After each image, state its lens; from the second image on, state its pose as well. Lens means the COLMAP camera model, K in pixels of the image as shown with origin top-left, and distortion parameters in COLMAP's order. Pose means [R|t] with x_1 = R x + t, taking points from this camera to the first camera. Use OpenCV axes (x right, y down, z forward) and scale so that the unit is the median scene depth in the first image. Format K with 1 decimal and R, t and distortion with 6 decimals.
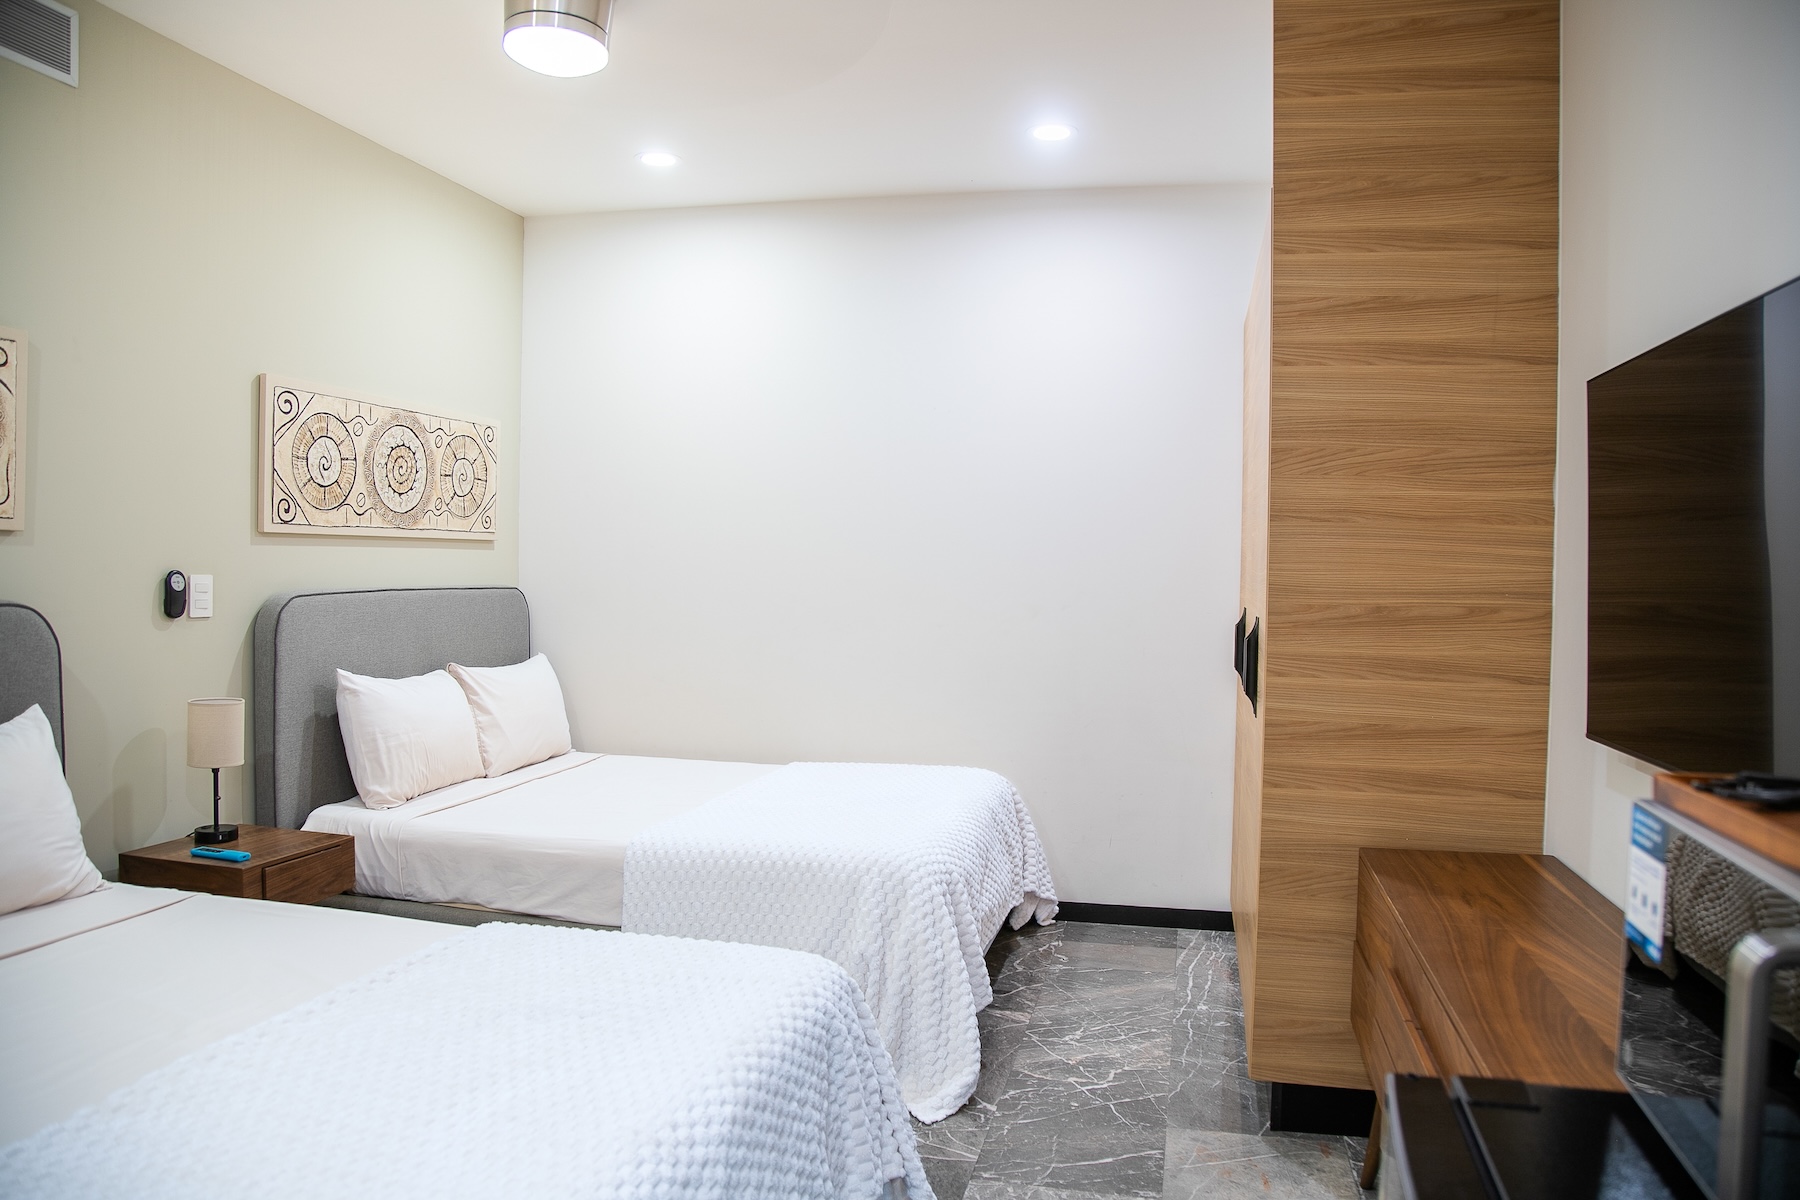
lens RADIAL K [[1248.8, 0, 908.7], [0, 1248.8, 558.5], [0, 0, 1]] dist [-0.108434, 0.057602]
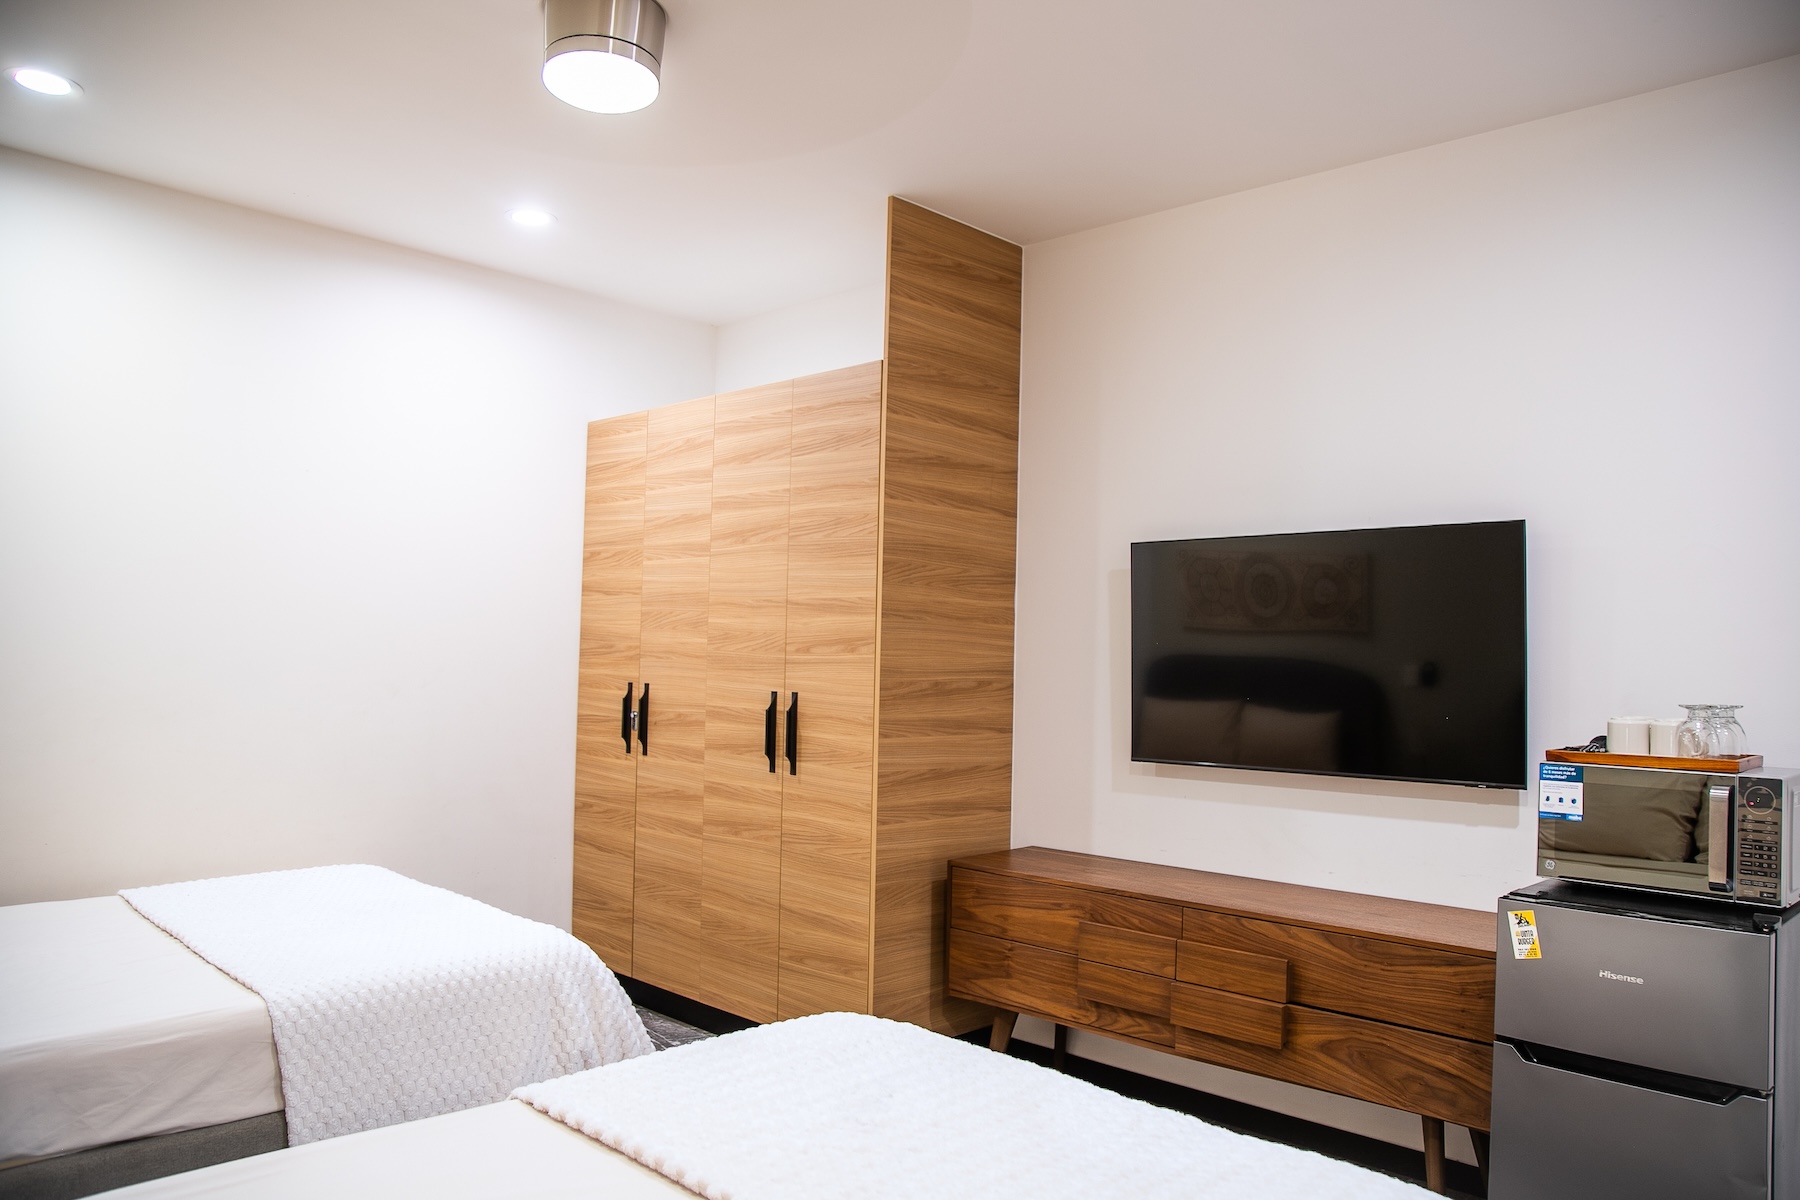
lens RADIAL K [[1248.8, 0, 908.3], [0, 1248.8, 587.8], [0, 0, 1]] dist [-0.108434, 0.057602]
pose [[0.522763, 0.045619, 0.851256, -0.821045], [-0.005600, 0.998729, -0.050083, 0.004224], [-0.852459, 0.021415, 0.522355, 0.302399]]
